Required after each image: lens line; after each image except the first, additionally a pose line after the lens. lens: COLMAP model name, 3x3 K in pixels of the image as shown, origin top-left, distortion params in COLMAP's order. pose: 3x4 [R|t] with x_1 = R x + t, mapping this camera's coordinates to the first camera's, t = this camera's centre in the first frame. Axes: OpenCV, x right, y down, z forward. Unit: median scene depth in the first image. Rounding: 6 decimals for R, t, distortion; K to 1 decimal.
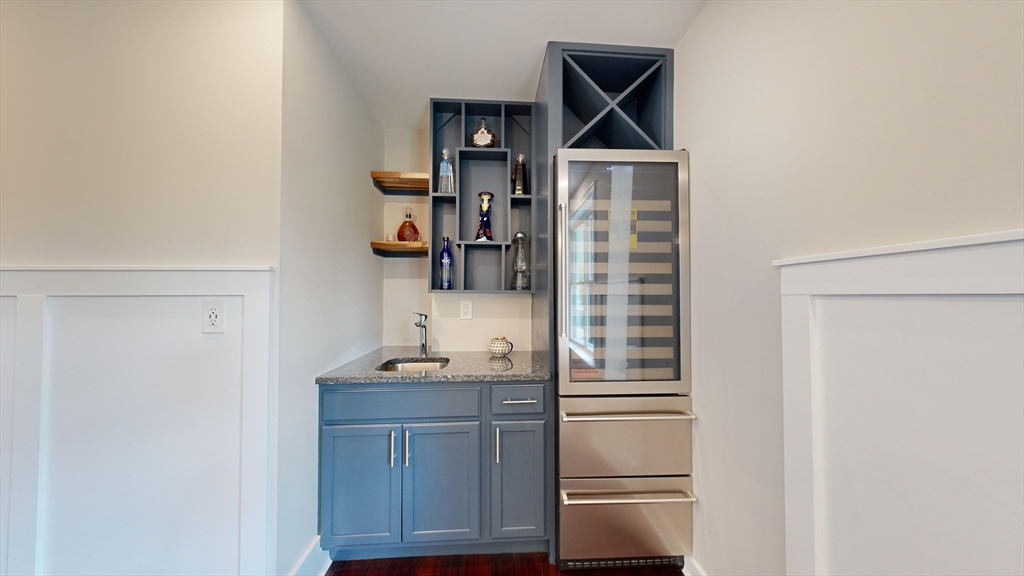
lens RADIAL K [[328.5, 0, 512.0], [0, 328.5, 288.0], [0, 0, 1]] dist [0.000022, 0.000003]
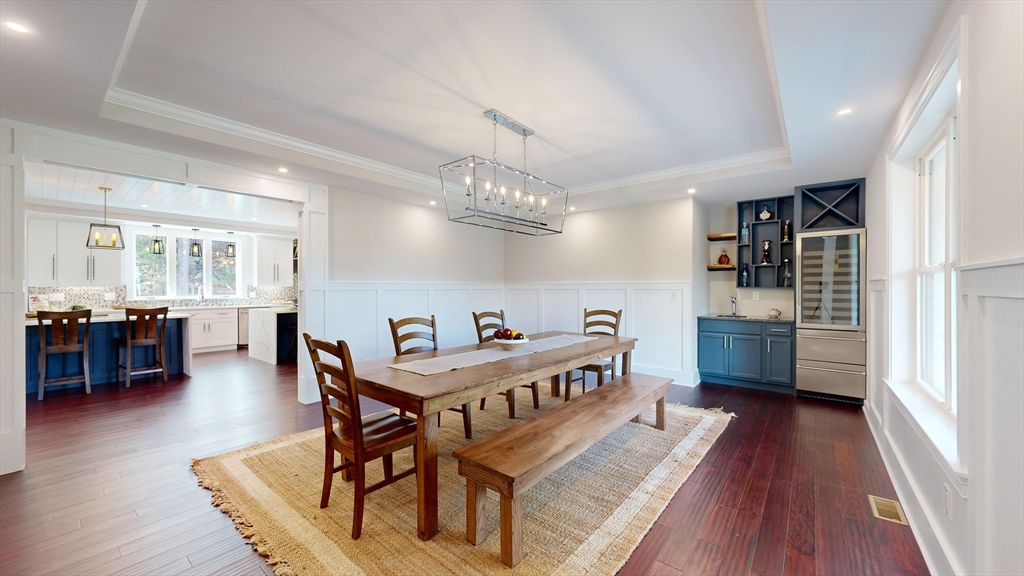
lens RADIAL K [[376.3, 0, 512.0], [0, 376.3, 288.0], [0, 0, 1]] dist [0.000229, 0.000048]
pose [[0.739643, 0.000779, -0.672999, 0.342805], [0.016200, 0.999689, 0.018961, -0.060386], [0.672804, -0.024927, 0.739400, -1.928948]]
